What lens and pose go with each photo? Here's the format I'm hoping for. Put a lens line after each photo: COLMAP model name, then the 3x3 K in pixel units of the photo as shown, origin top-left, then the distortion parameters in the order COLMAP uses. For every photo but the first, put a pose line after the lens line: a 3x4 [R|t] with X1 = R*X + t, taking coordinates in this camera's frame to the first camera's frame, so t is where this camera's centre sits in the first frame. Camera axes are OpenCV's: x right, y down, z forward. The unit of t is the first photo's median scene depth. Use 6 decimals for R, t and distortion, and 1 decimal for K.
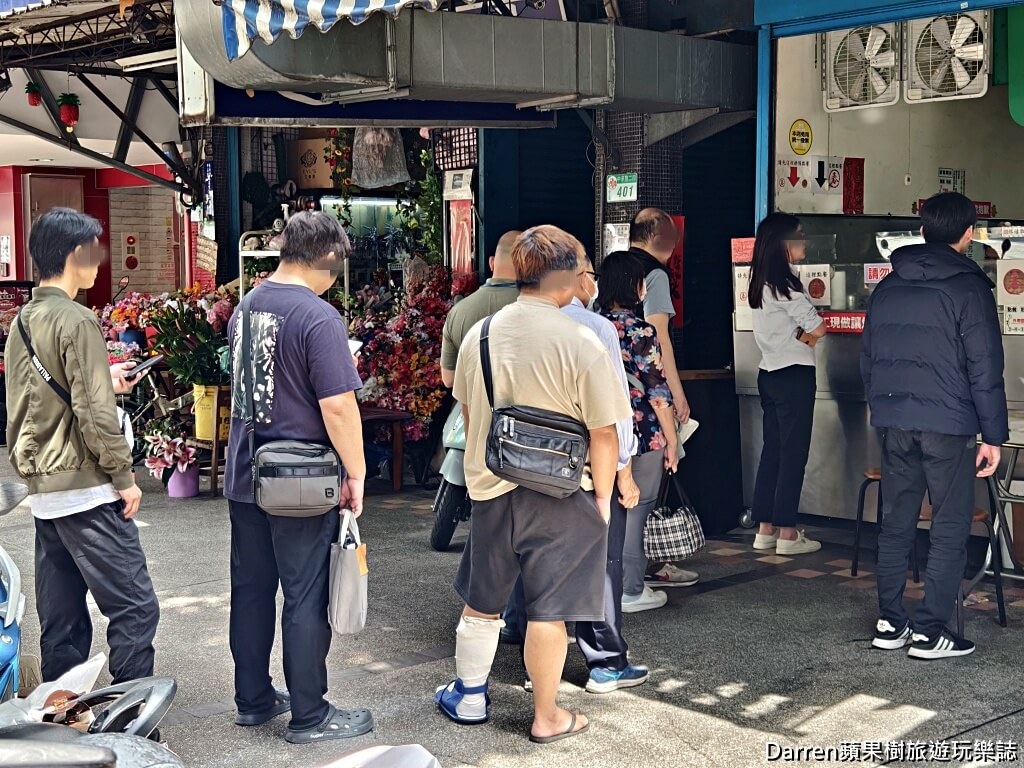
lens RADIAL K [[1626.1, 0, 512.0], [0, 1626.1, 384.0], [0, 0, 1]] dist [0.312483, -1.201867]
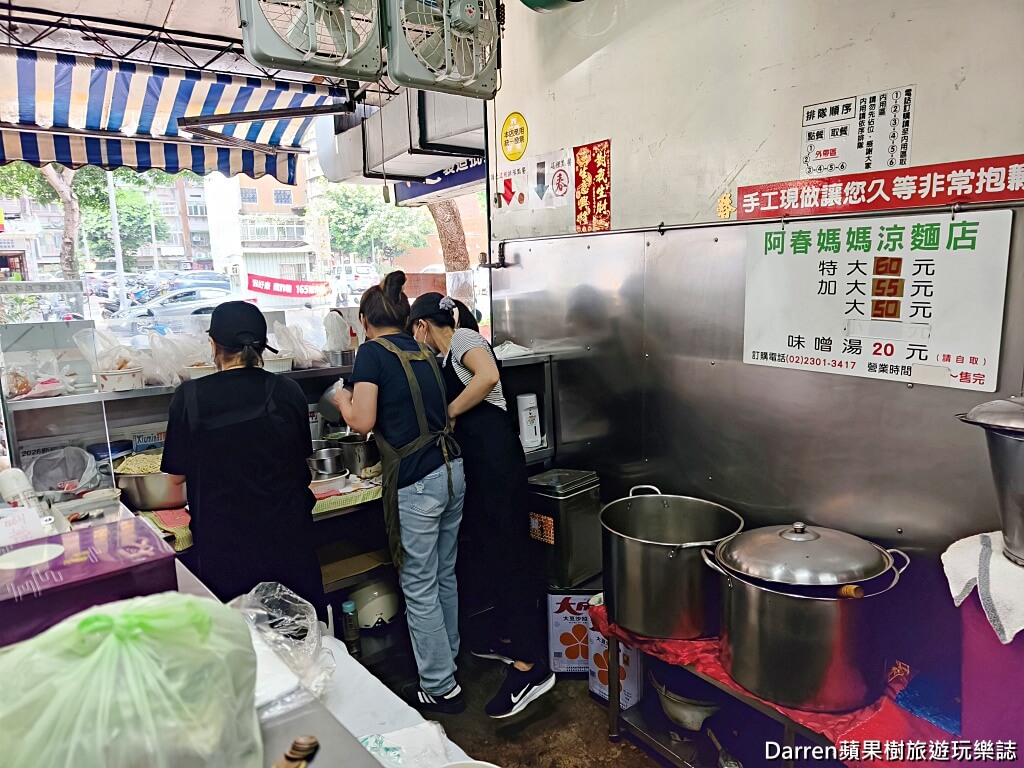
lens RADIAL K [[685.8, 0, 512.0], [0, 685.8, 384.0], [0, 0, 1]] dist [0.005213, -0.001569]
pose [[-0.088286, 0.182428, -0.979247, 0.505313], [-0.038310, 0.981737, 0.186346, -0.096541], [0.995358, 0.053967, -0.079685, 1.027667]]
